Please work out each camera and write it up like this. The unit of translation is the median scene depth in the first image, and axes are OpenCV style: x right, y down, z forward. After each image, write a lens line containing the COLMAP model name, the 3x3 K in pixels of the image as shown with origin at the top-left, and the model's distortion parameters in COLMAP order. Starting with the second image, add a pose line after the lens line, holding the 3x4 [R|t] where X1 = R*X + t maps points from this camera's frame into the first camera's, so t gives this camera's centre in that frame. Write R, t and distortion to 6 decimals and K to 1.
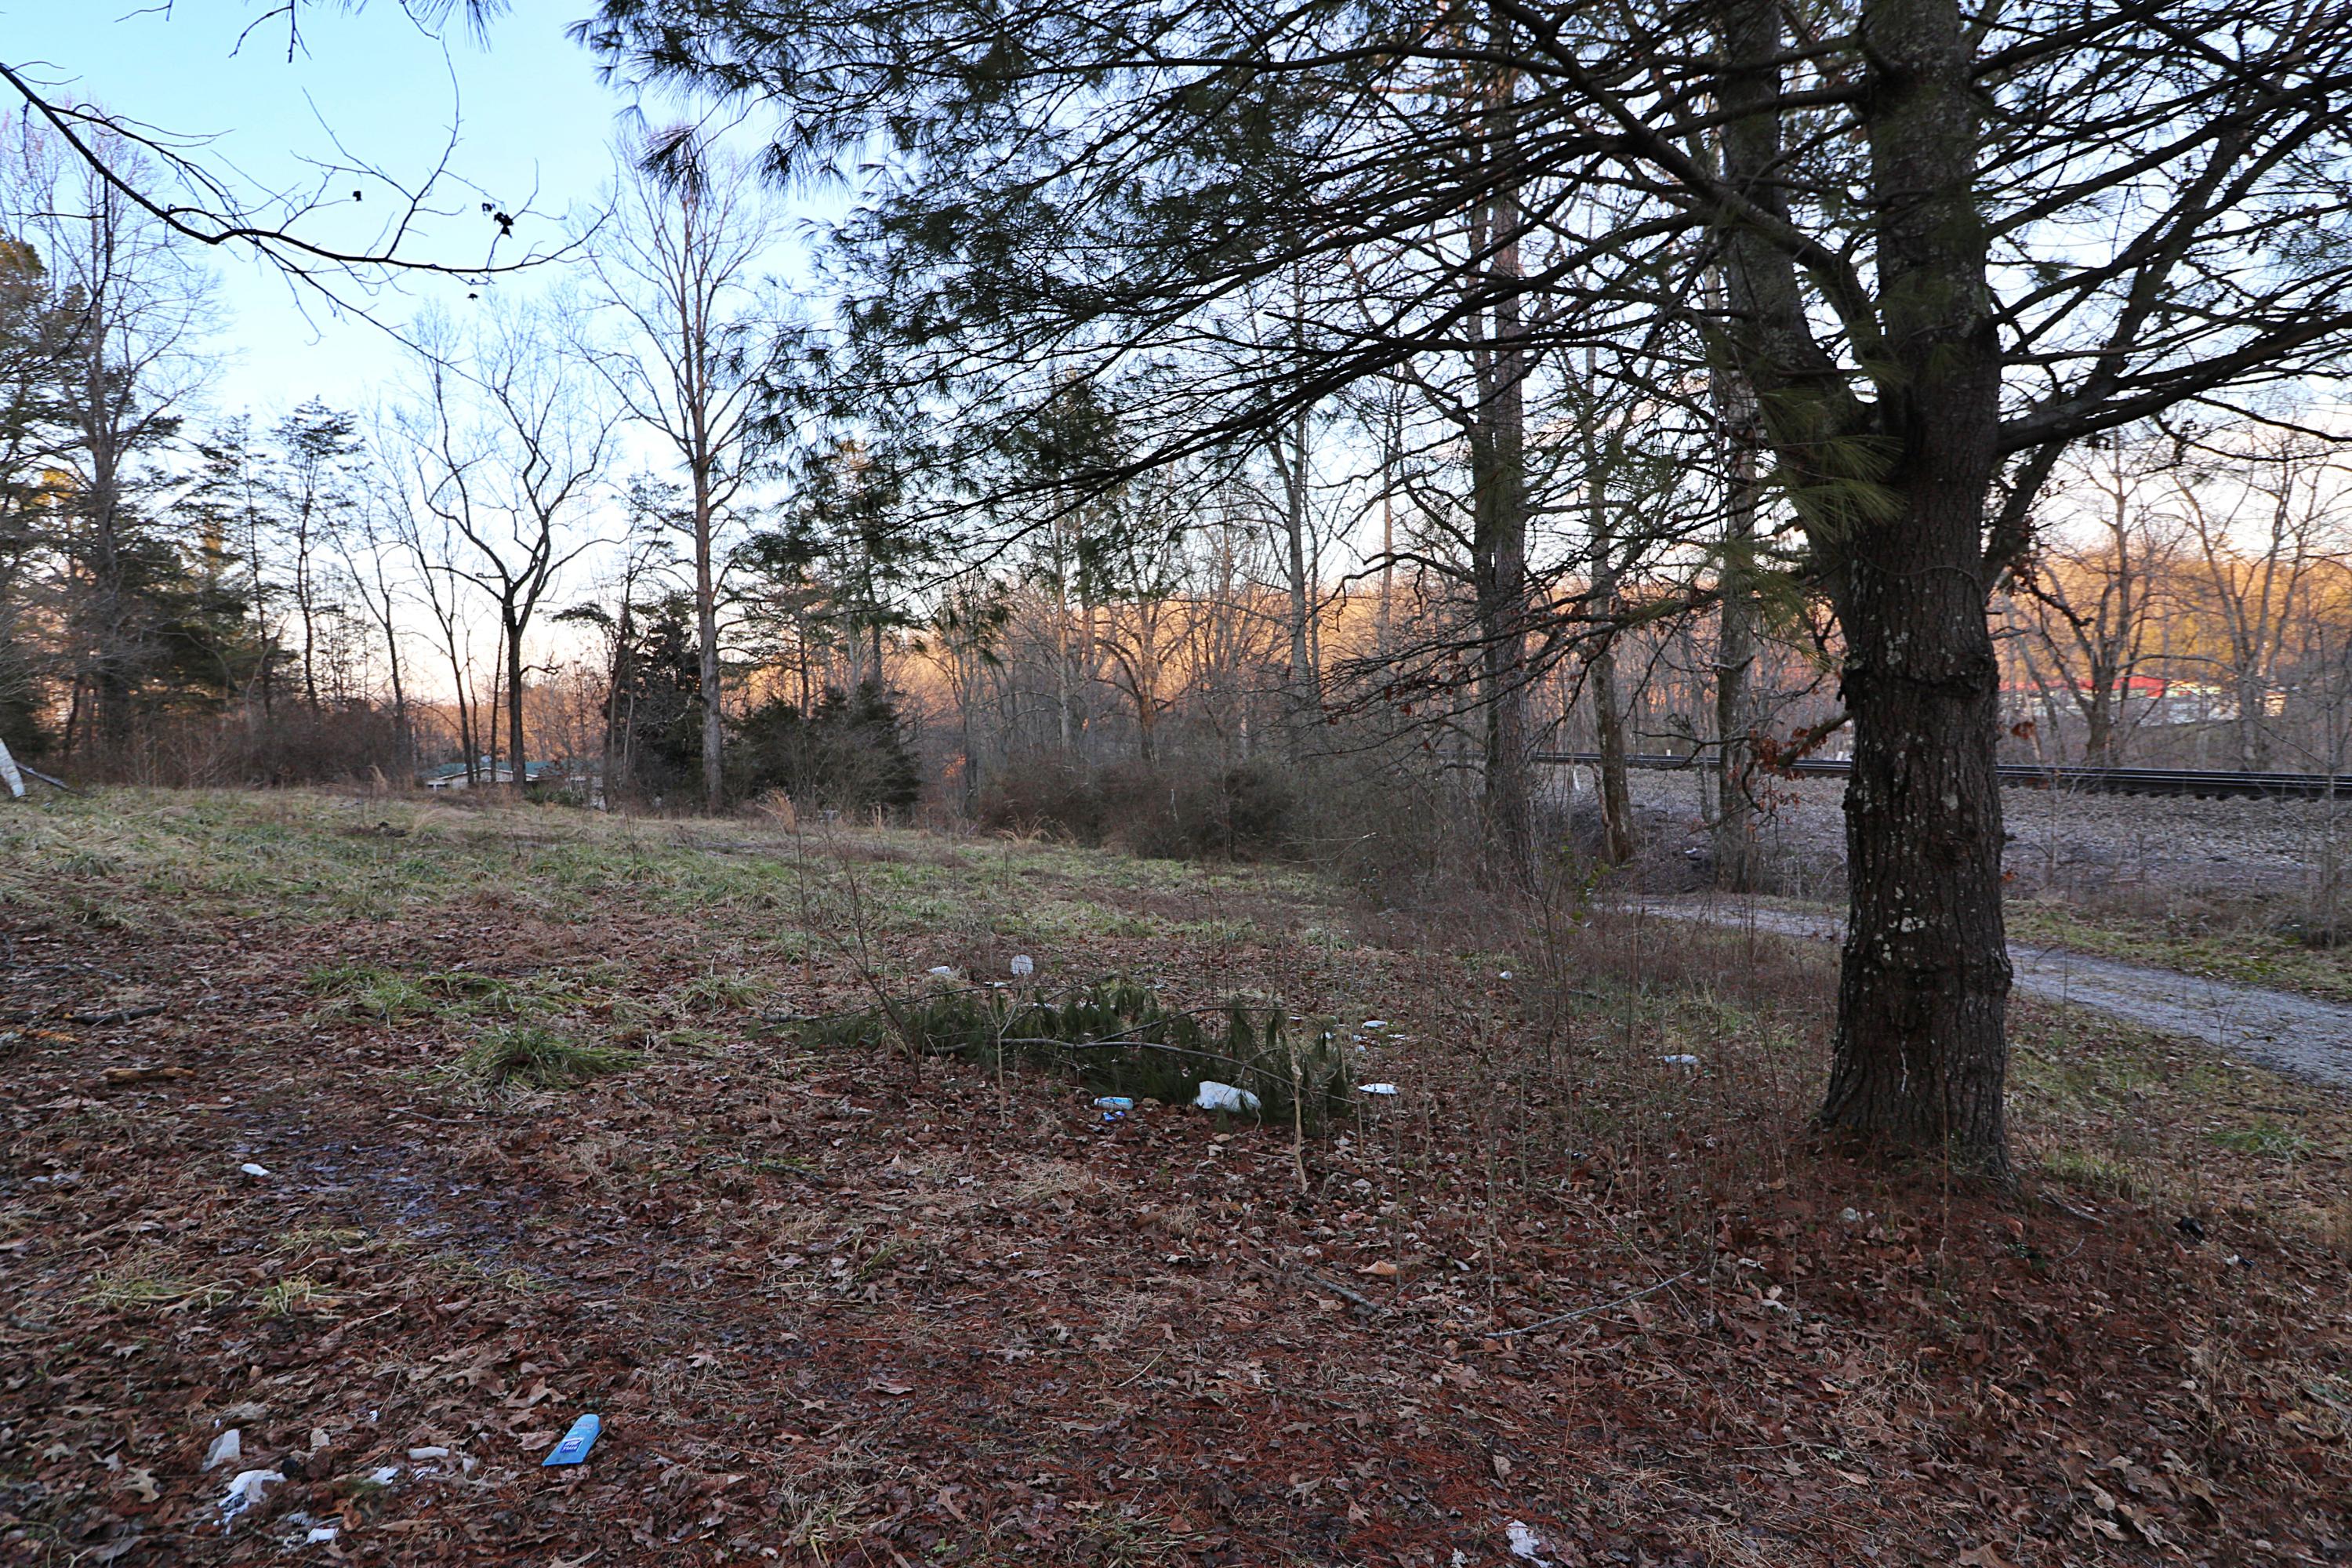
lens RADIAL K [[1220.3, 0, 1176.4], [0, 1220.3, 768.2], [0, 0, 1]] dist [0.020890, -0.019778]
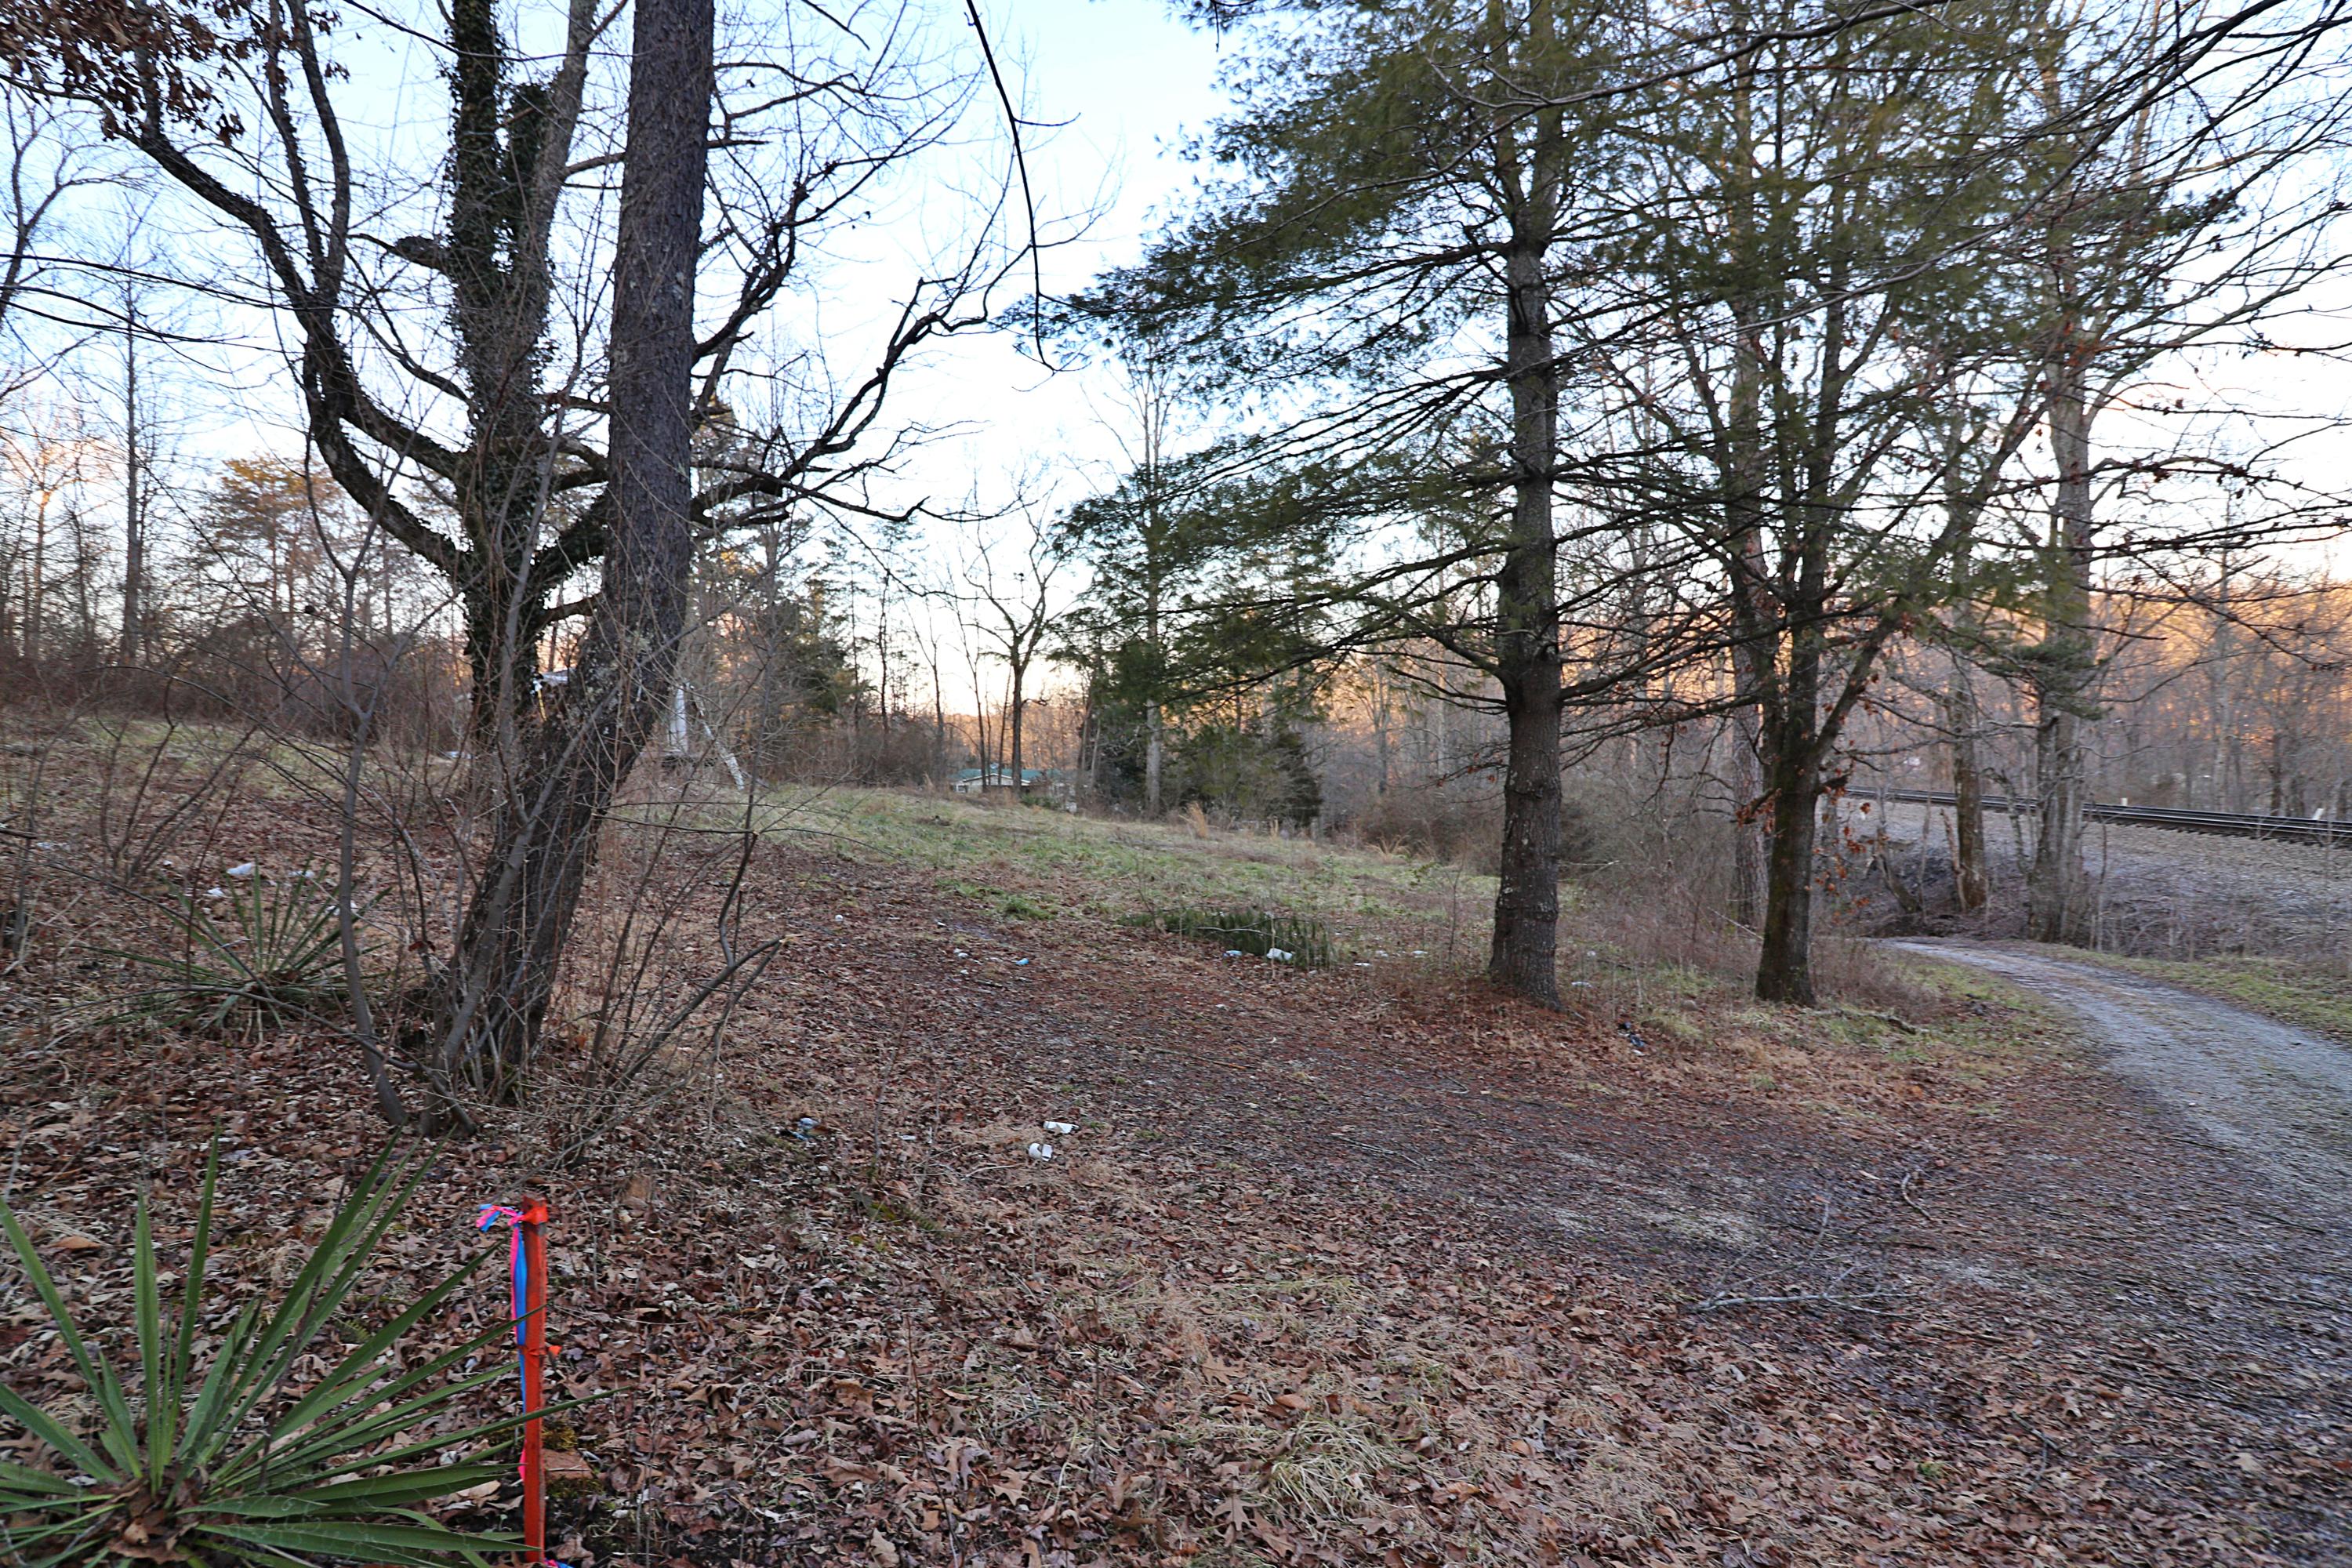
lens RADIAL K [[1220.3, 0, 1176.4], [0, 1220.3, 768.2], [0, 0, 1]] dist [0.020890, -0.019778]
pose [[0.934263, 0.032769, -0.355076, 0.083061], [-0.037230, 0.999290, -0.005738, -0.008295], [0.354635, 0.018580, 0.934820, -0.155328]]
